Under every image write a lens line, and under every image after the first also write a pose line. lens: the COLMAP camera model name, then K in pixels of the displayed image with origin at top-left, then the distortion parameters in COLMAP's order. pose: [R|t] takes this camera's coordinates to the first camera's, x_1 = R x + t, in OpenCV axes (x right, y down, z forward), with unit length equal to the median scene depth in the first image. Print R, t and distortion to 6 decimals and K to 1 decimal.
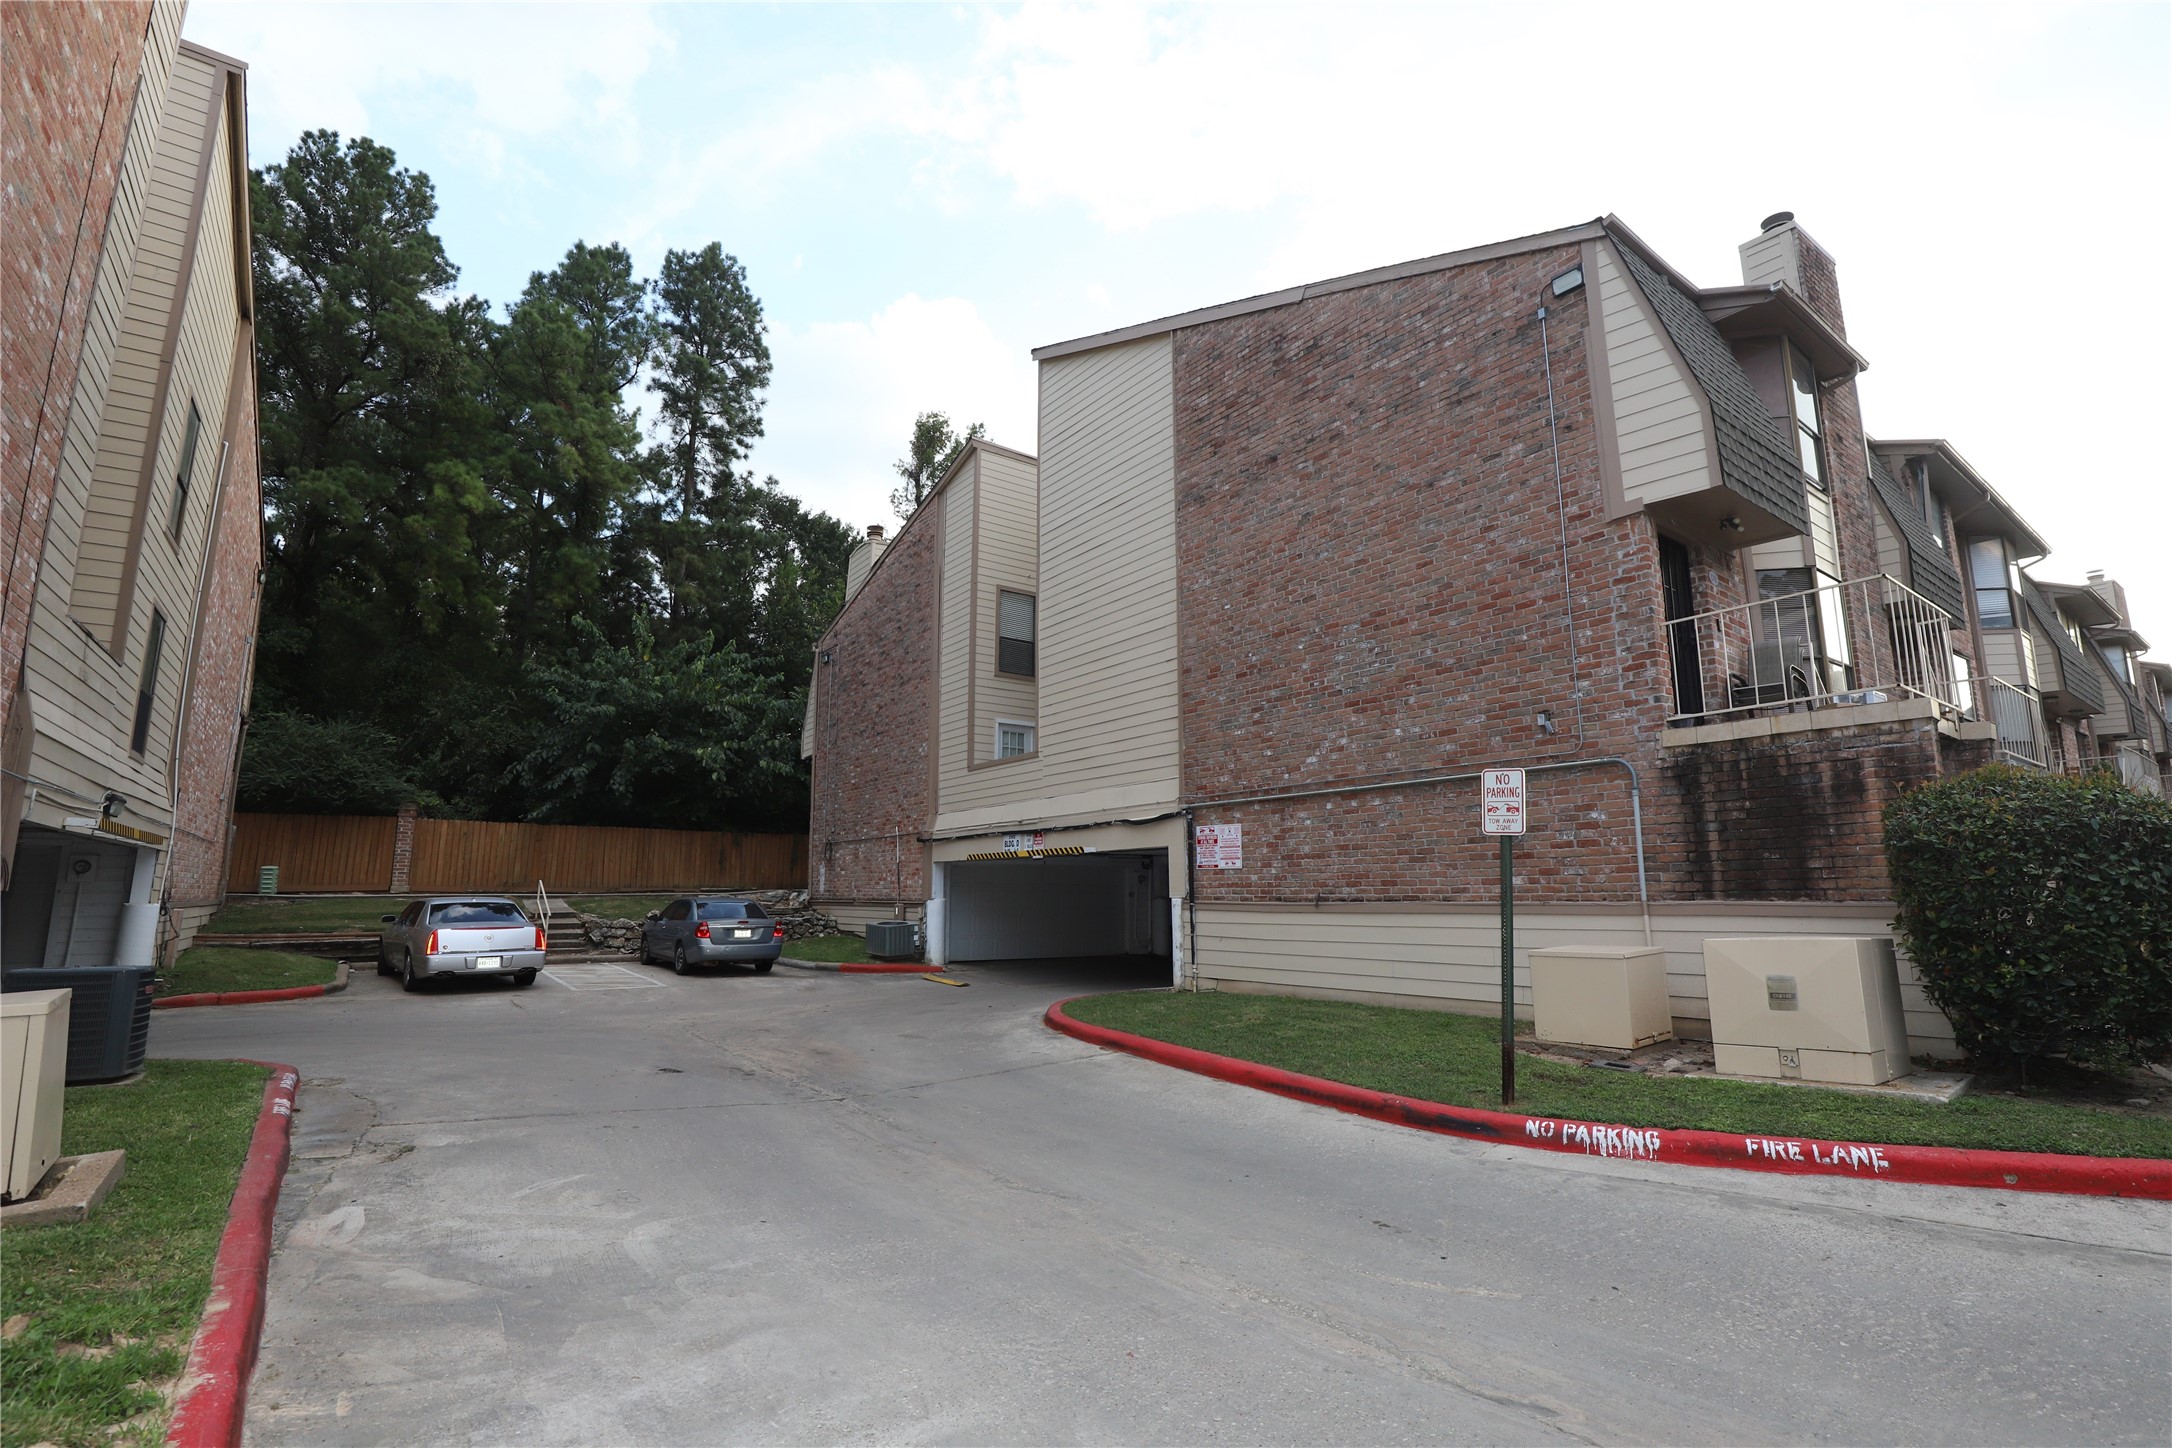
lens RADIAL K [[1000.3, 0, 1079.5], [0, 1000.3, 737.3], [0, 0, 1]] dist [-0.035404, 0.006975]
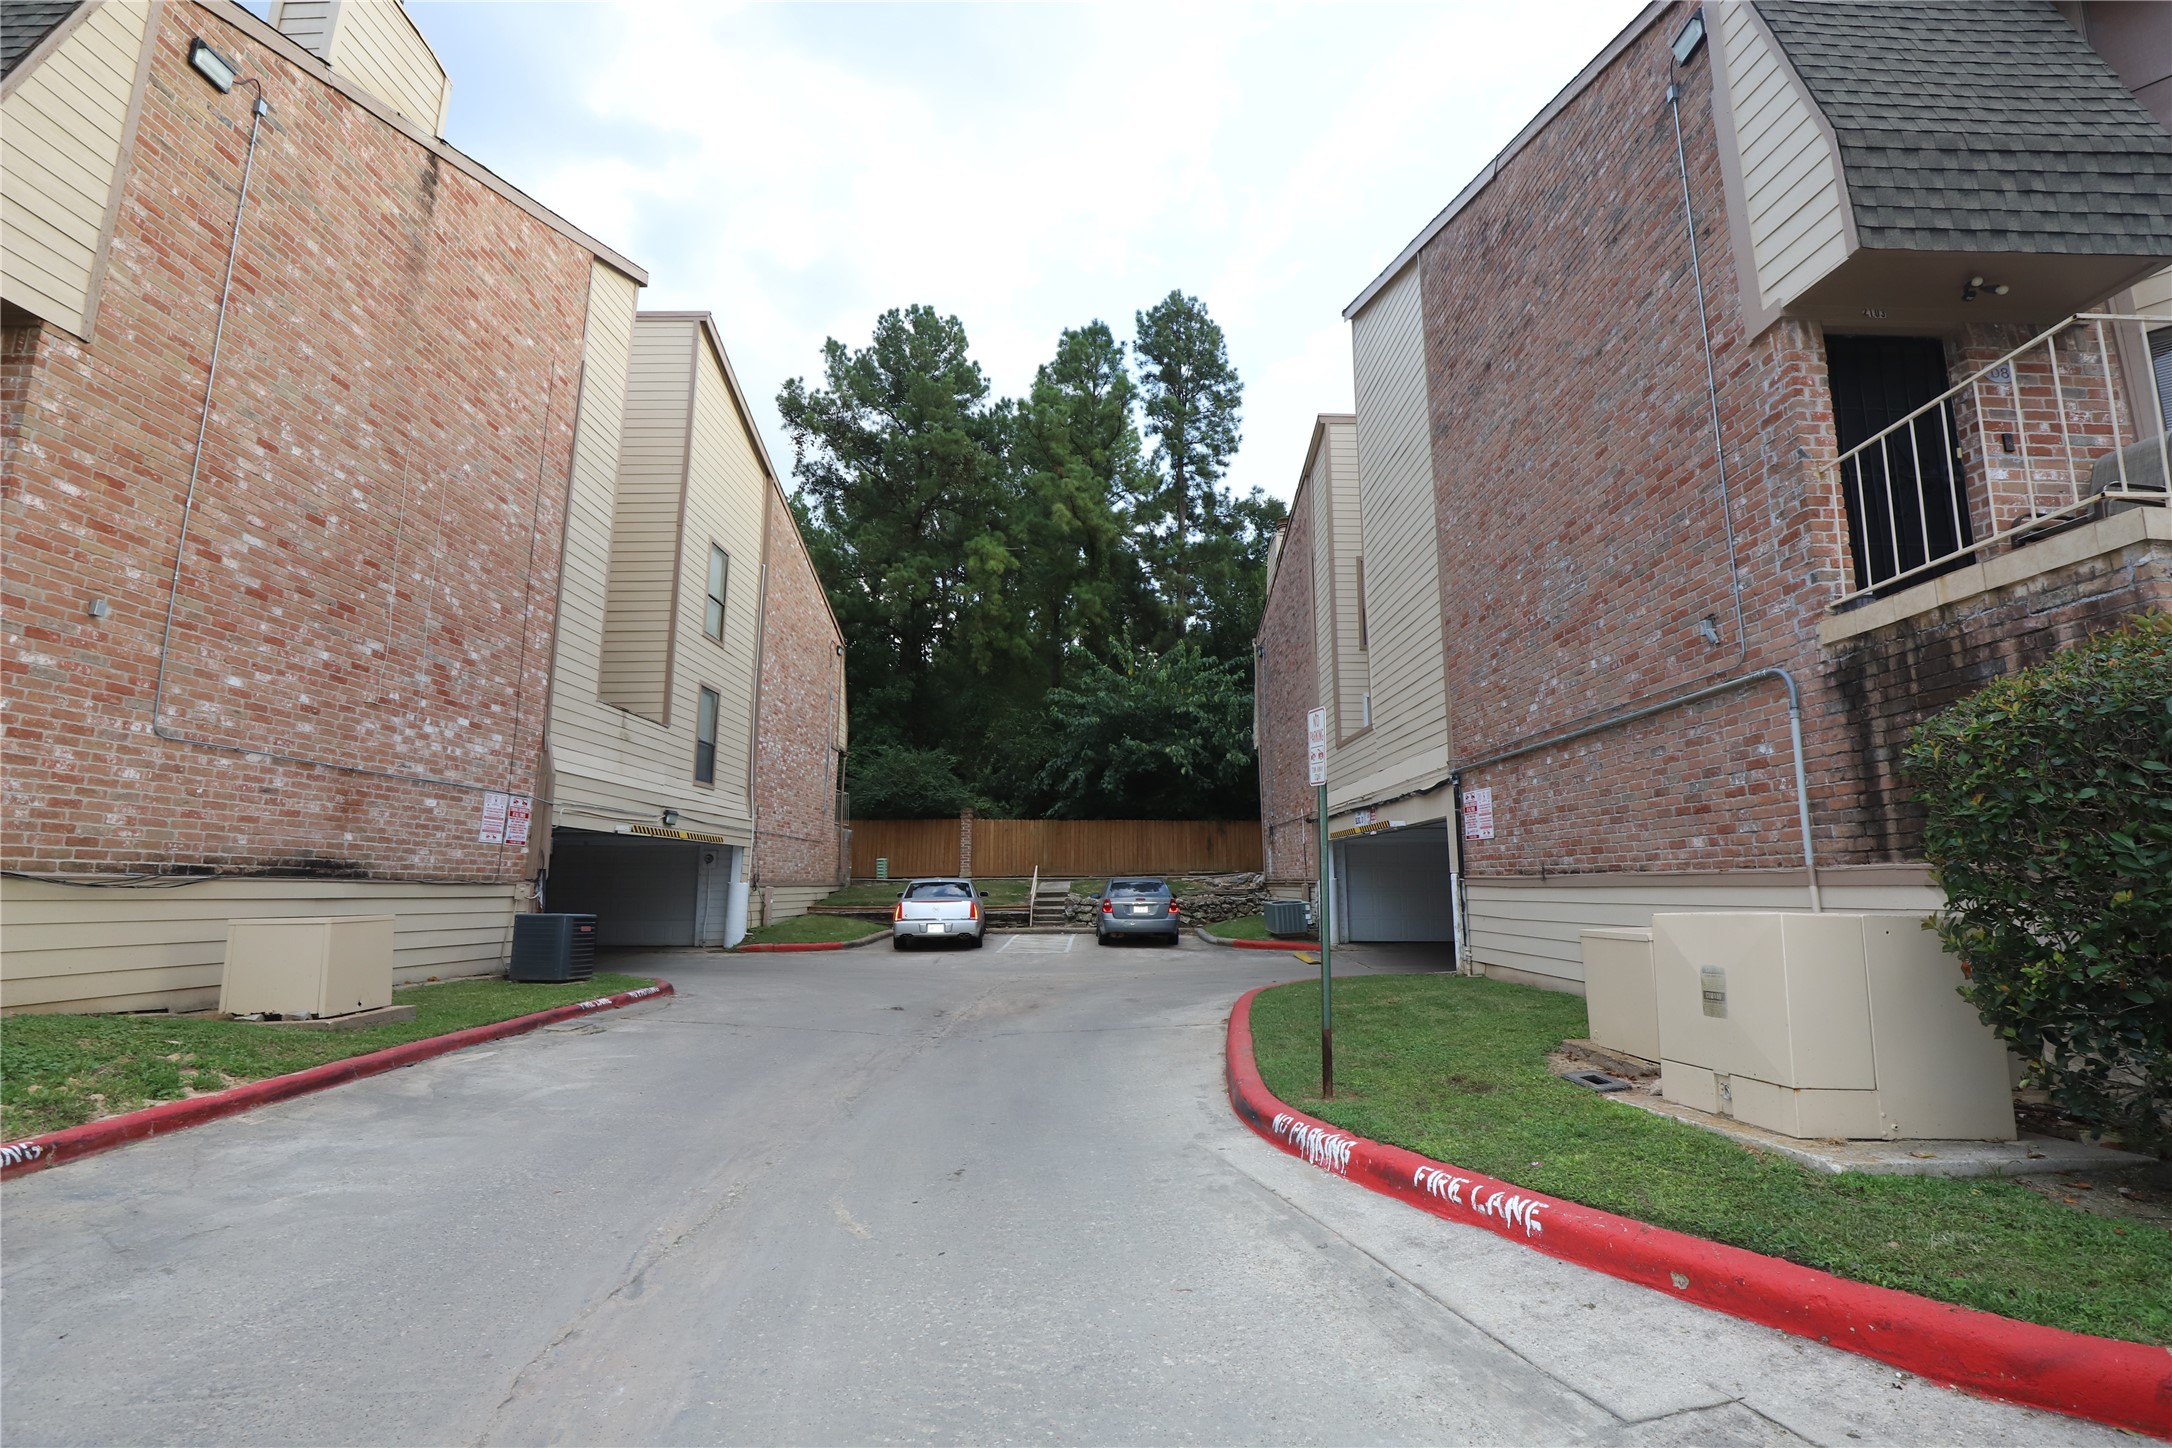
lens RADIAL K [[1000.3, 0, 1137.2], [0, 1000.3, 729.8], [0, 0, 1]] dist [-0.035404, 0.006975]
pose [[0.812195, -0.088790, -0.576589, 0.475836], [0.090722, 0.995549, -0.025515, 0.034638], [0.576288, -0.031586, 0.816636, 0.123220]]
